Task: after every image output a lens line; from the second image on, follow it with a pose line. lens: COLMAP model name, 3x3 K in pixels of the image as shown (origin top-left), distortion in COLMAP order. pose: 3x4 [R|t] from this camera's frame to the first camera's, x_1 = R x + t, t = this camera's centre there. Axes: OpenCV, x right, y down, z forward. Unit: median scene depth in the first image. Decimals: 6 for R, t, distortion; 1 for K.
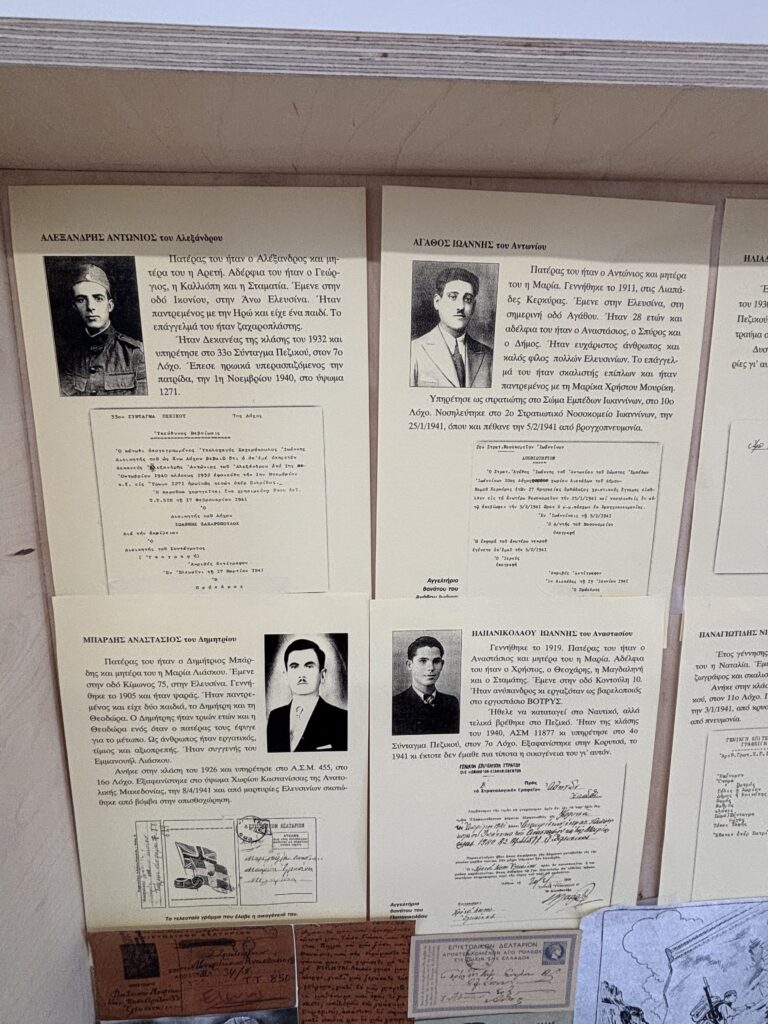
lens RADIAL K [[534.0, 0, 384.6], [0, 534.0, 515.3], [0, 0, 1]] dist [0.001468, -0.000435]
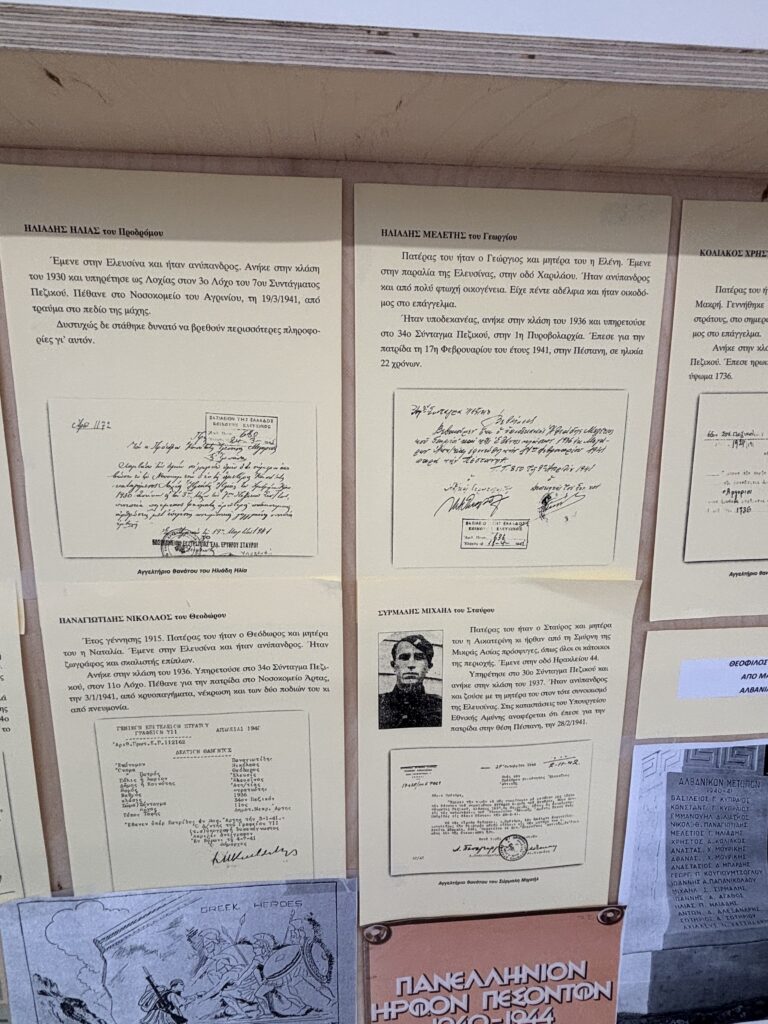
lens RADIAL K [[522.5, 0, 382.1], [0, 522.5, 503.0], [0, 0, 1]] dist [-0.016380, 0.008435]
pose [[0.999719, 0.003306, 0.023476, 1.034920], [-0.003511, 0.999956, 0.008706, -0.000029], [-0.023446, -0.008786, 0.999687, 0.043925]]
